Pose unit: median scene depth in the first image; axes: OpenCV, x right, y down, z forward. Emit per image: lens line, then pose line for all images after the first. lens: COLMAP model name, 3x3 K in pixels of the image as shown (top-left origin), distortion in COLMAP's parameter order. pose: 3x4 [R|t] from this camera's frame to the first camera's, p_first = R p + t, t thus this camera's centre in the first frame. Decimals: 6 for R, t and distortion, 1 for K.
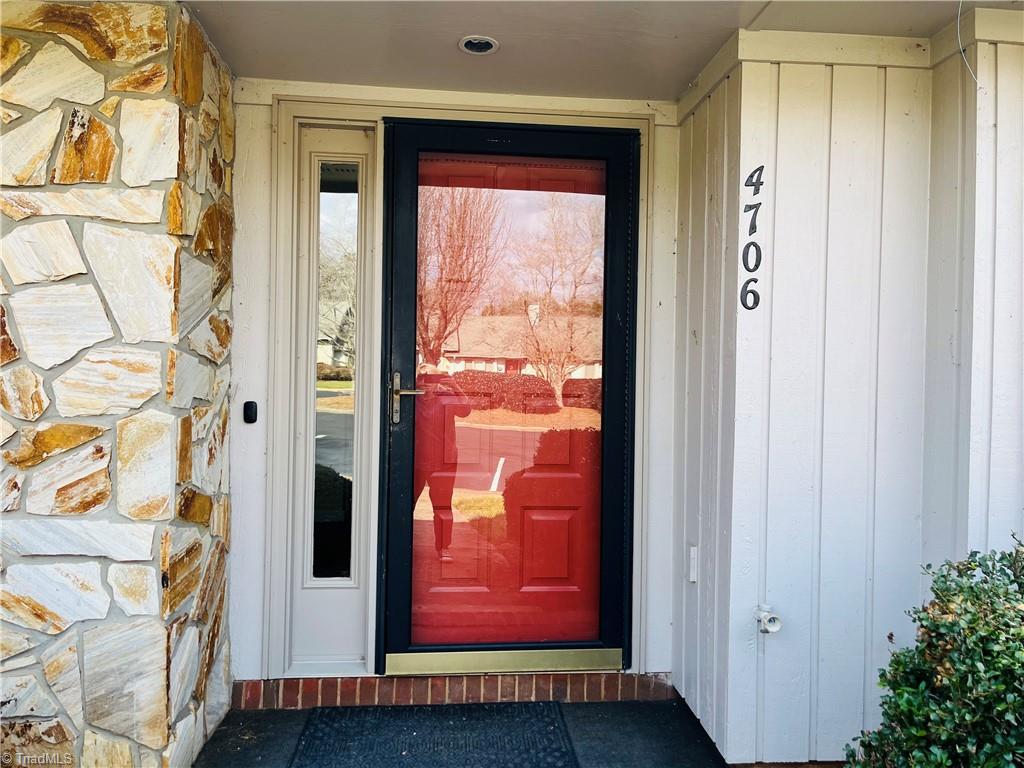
lens RADIAL K [[772.6, 0, 518.1], [0, 772.6, 383.2], [0, 0, 1]] dist [0.066774, -0.059943]
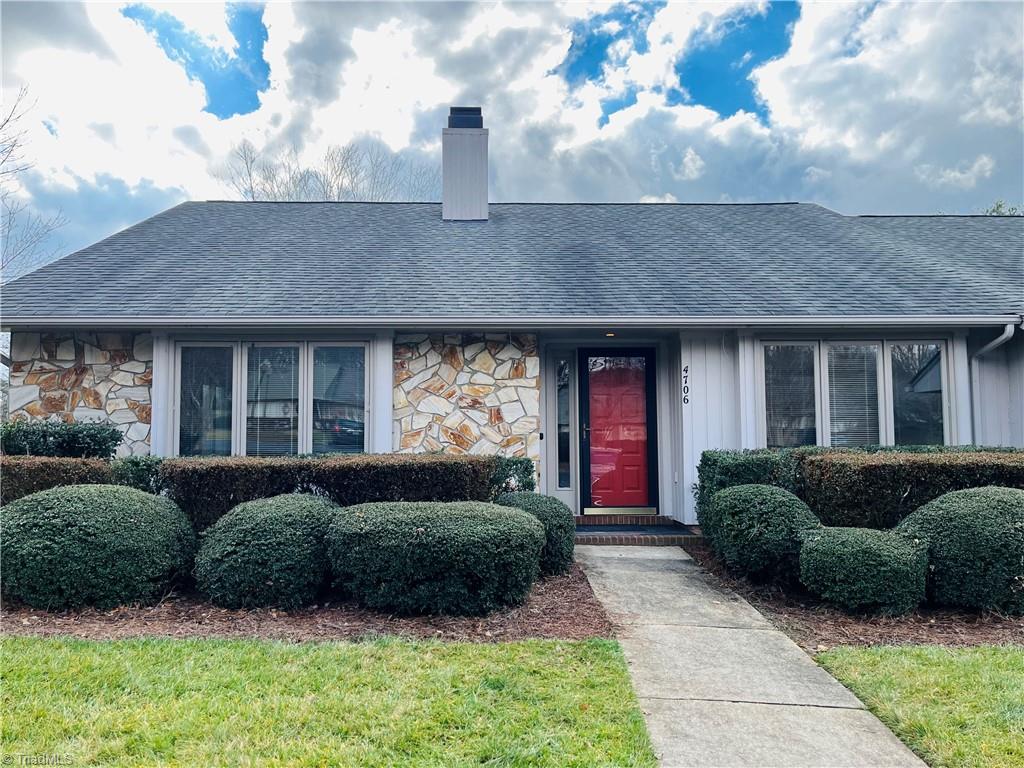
lens RADIAL K [[772.6, 0, 503.7], [0, 772.6, 384.8], [0, 0, 1]] dist [0.066774, -0.059943]
pose [[0.997838, -0.027308, -0.059781, -0.358035], [0.022157, 0.996118, -0.085193, 0.115479], [0.061875, 0.083684, 0.994569, -2.806927]]
